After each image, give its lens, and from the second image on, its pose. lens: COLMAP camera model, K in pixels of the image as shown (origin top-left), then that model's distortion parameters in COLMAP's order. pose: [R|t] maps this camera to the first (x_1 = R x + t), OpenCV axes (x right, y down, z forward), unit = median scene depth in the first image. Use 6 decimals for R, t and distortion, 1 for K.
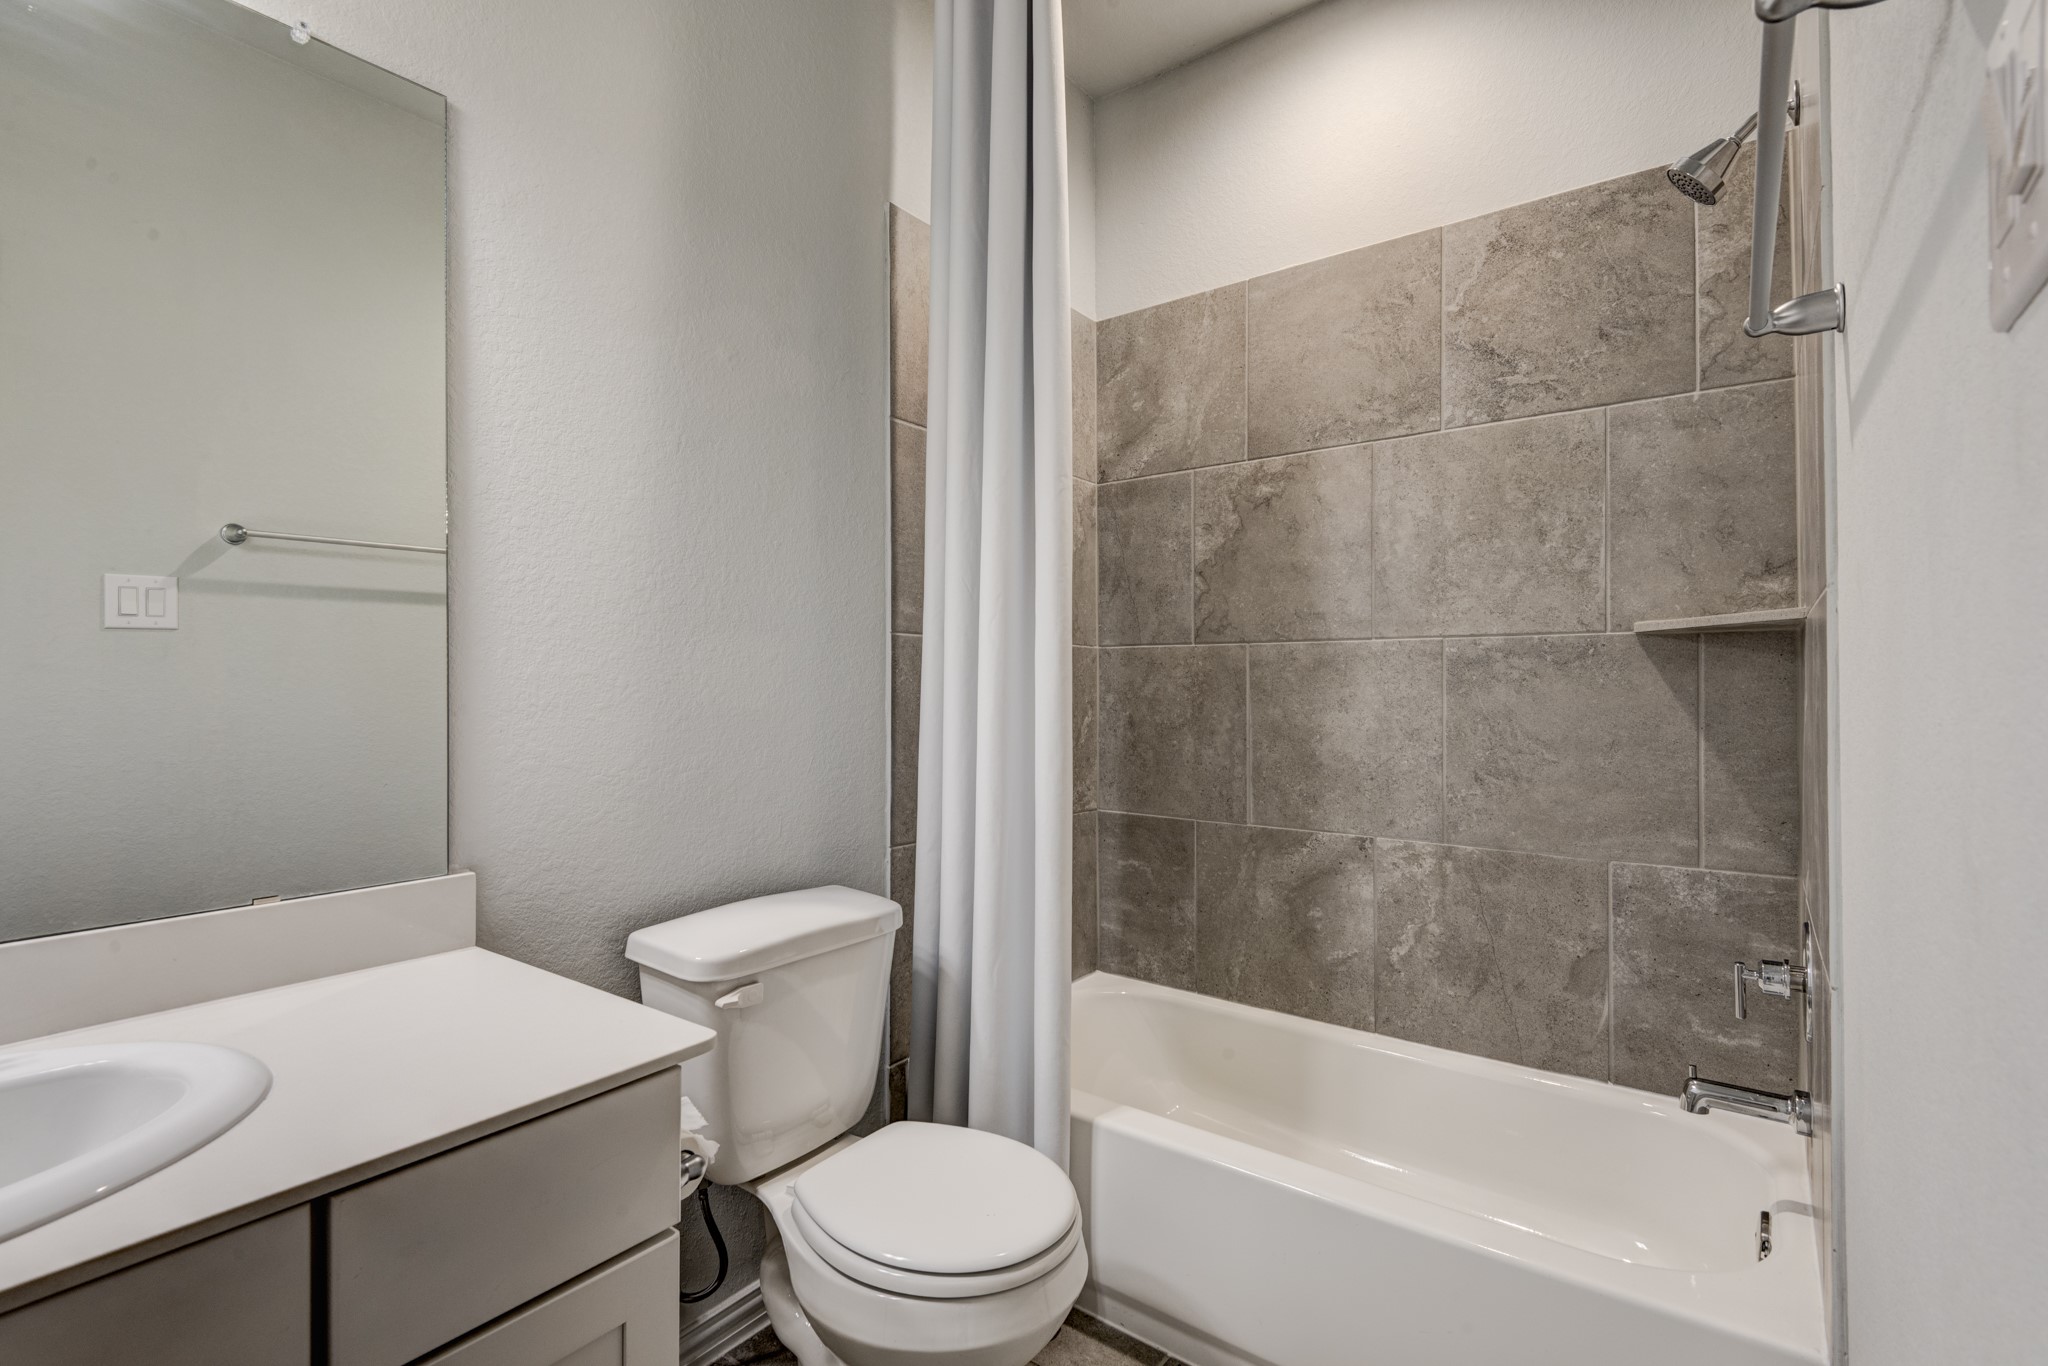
lens RADIAL K [[945.1, 0, 1039.1], [0, 945.1, 684.3], [0, 0, 1]] dist [0.033456, -0.018532]
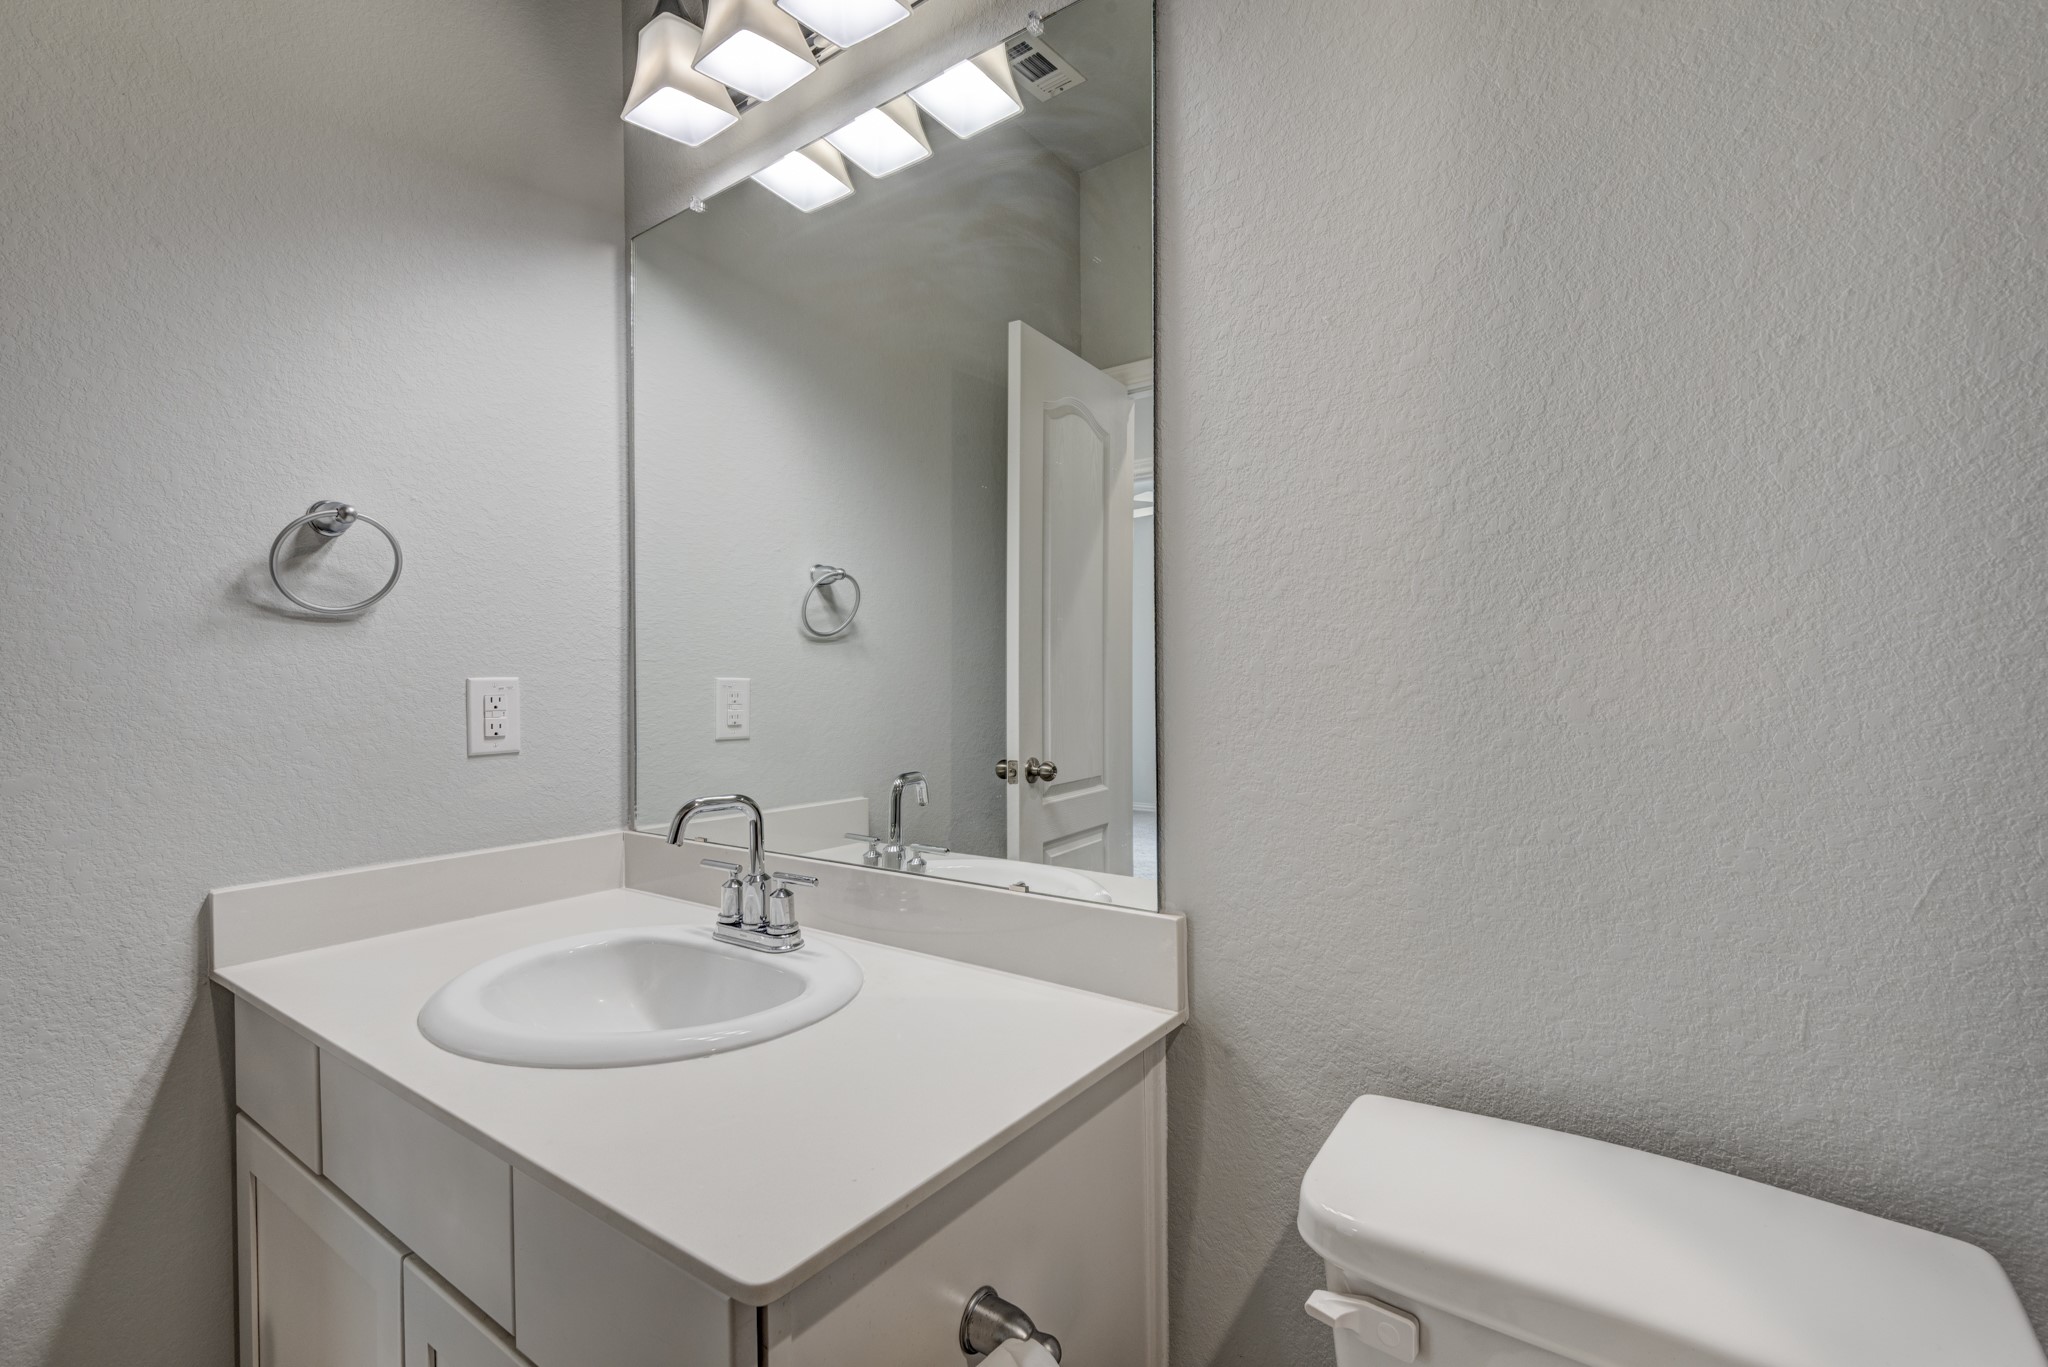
lens RADIAL K [[945.1, 0, 1039.1], [0, 945.1, 684.8], [0, 0, 1]] dist [0.033456, -0.018532]
pose [[-0.002236, 0.006937, -0.999973, 0.182860], [0.009759, 0.999928, 0.006915, -0.004213], [0.999950, -0.009743, -0.002304, 0.832151]]
